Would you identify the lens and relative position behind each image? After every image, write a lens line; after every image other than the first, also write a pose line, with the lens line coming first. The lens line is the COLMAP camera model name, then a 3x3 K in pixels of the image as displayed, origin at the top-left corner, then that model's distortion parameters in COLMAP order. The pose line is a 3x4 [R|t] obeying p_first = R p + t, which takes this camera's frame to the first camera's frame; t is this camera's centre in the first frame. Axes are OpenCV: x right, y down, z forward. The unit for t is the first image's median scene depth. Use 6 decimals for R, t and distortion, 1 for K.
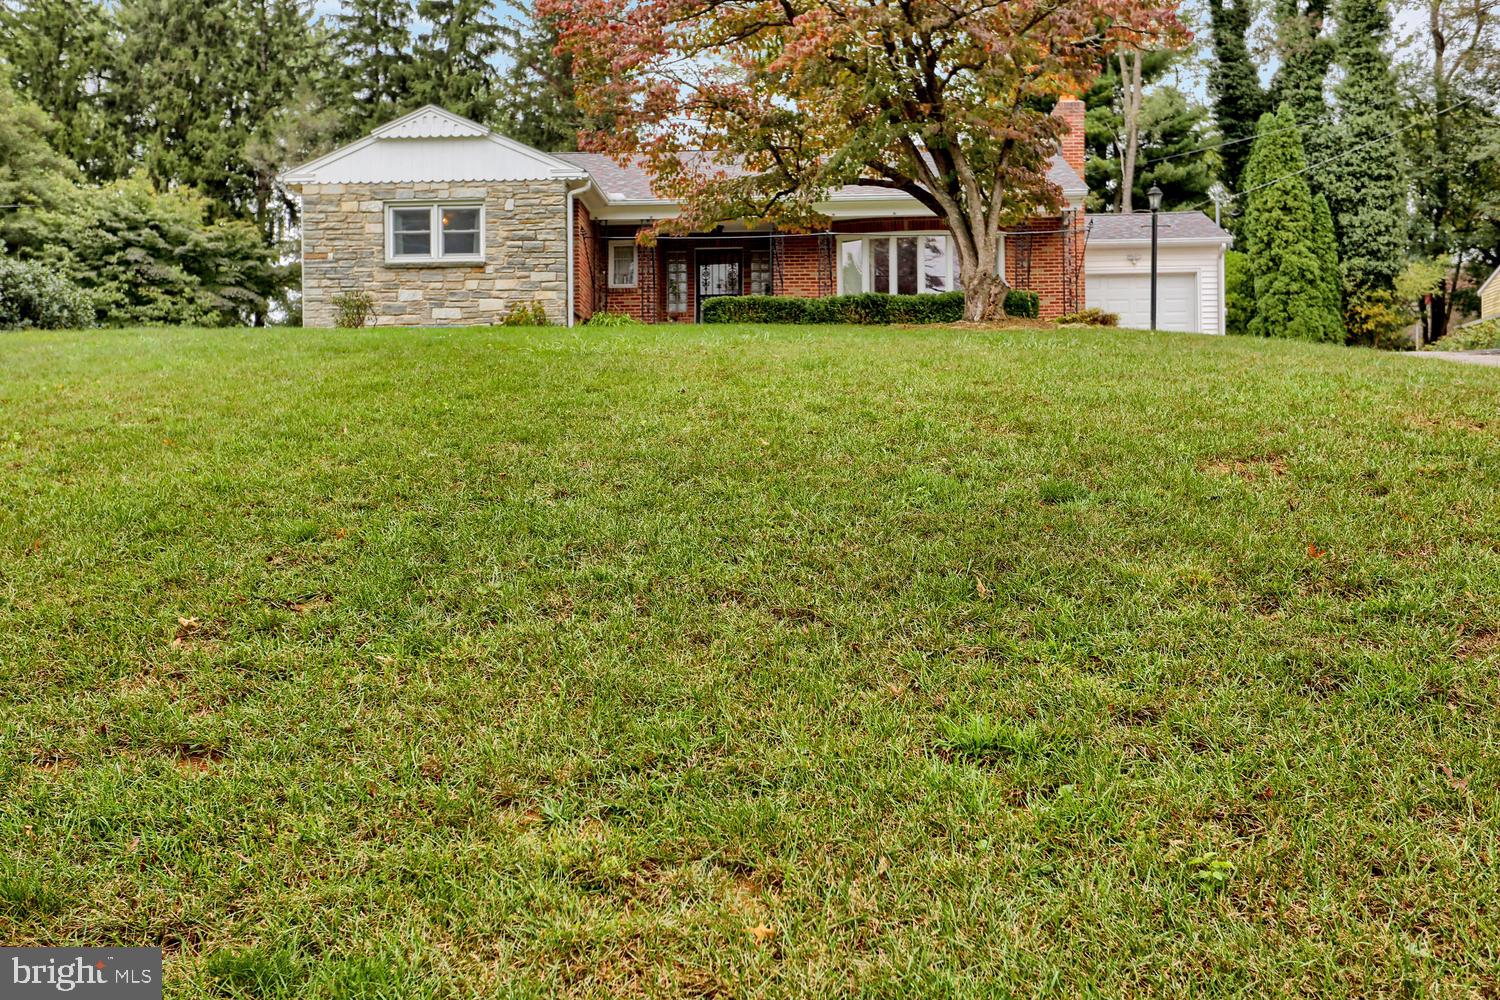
lens RADIAL K [[954.7, 0, 748.0], [0, 954.7, 460.2], [0, 0, 1]] dist [-0.047147, 0.019547]
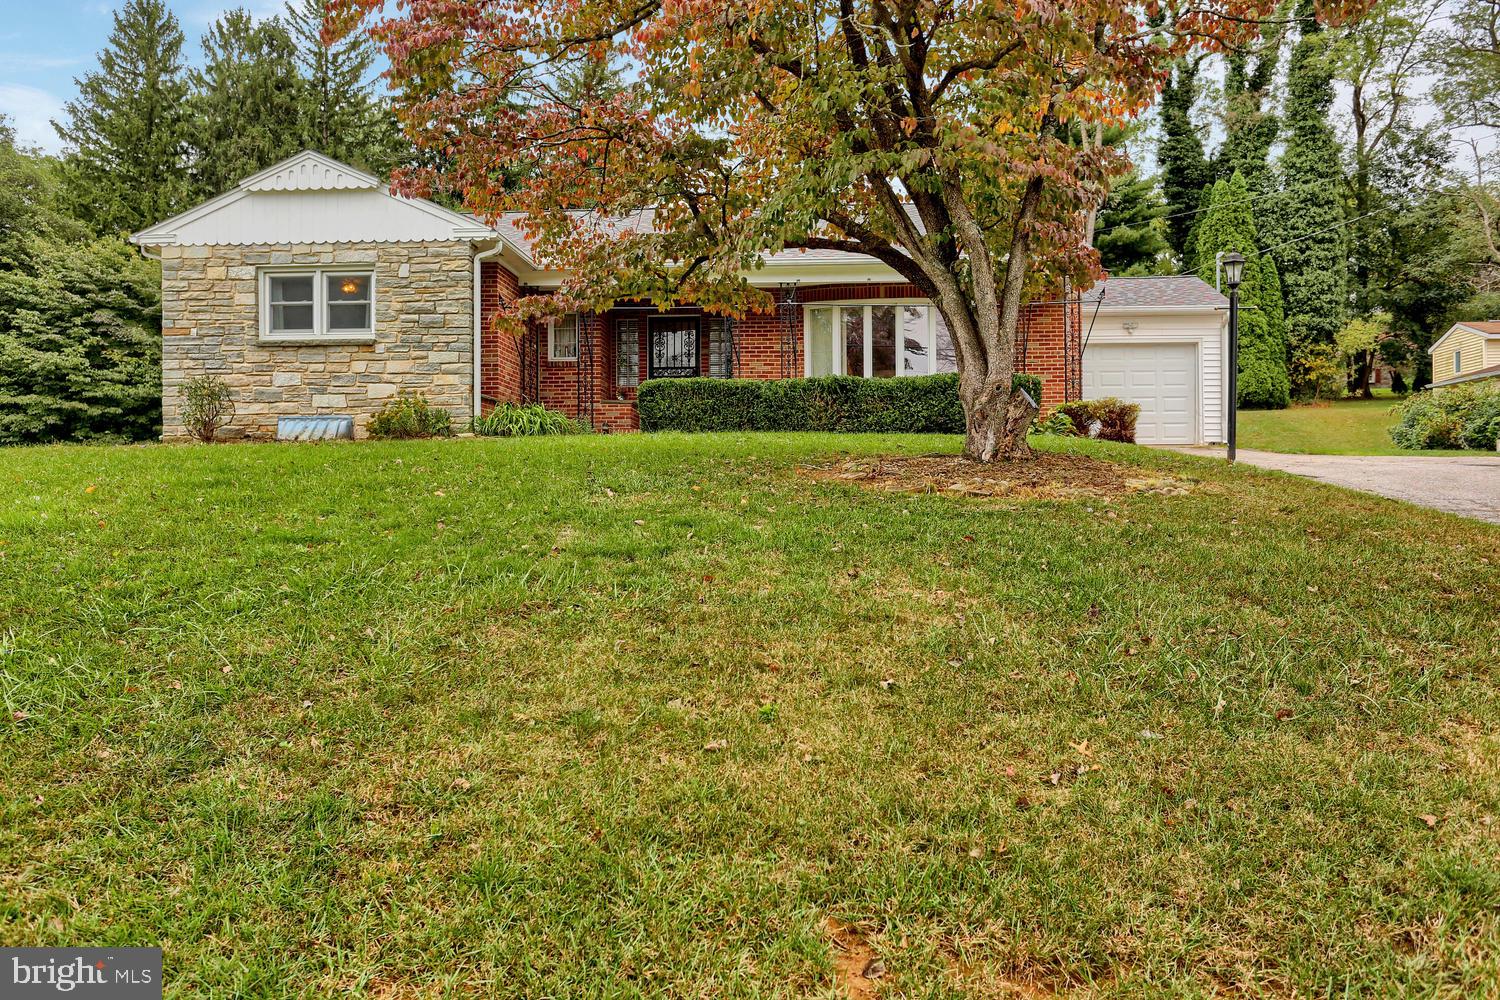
lens RADIAL K [[856.2, 0, 724.4], [0, 856.2, 497.8], [0, 0, 1]] dist [-0.040846, 0.001813]
pose [[0.999779, 0.007363, -0.019687, 0.035343], [-0.007244, 0.999955, 0.006117, -0.057856], [0.019731, -0.005973, 0.999787, 0.196297]]
